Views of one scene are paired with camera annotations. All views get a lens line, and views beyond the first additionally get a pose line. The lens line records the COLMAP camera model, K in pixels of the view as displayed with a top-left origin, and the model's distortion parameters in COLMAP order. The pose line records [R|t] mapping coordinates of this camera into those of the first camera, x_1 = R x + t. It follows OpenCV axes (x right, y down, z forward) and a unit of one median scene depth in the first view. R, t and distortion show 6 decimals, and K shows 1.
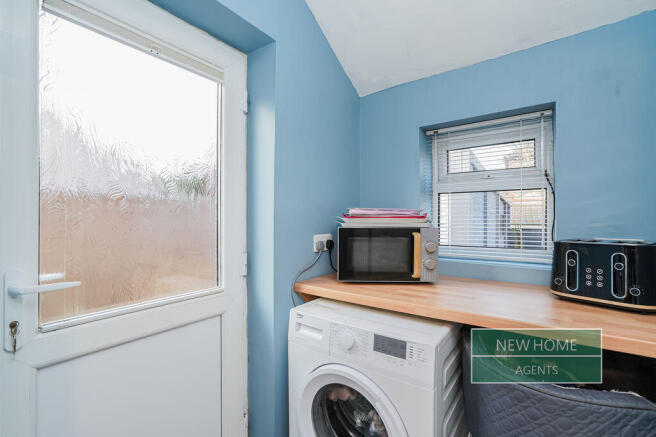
lens RADIAL K [[301.2, 0, 327.8], [0, 301.2, 217.5], [0, 0, 1]] dist [-0.001330, -0.000102]
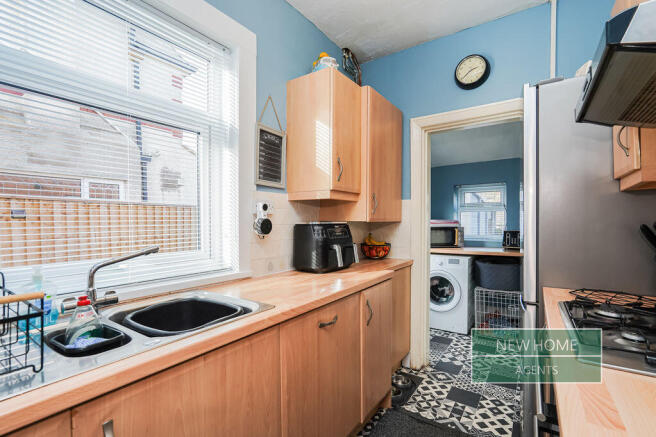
lens RADIAL K [[301.2, 0, 326.5], [0, 301.2, 220.6], [0, 0, 1]] dist [-0.001330, -0.000102]
pose [[0.999772, -0.007097, 0.020123, -0.917816], [0.007063, 0.999973, 0.001778, -0.034504], [-0.020135, -0.001636, 0.999796, -1.674056]]
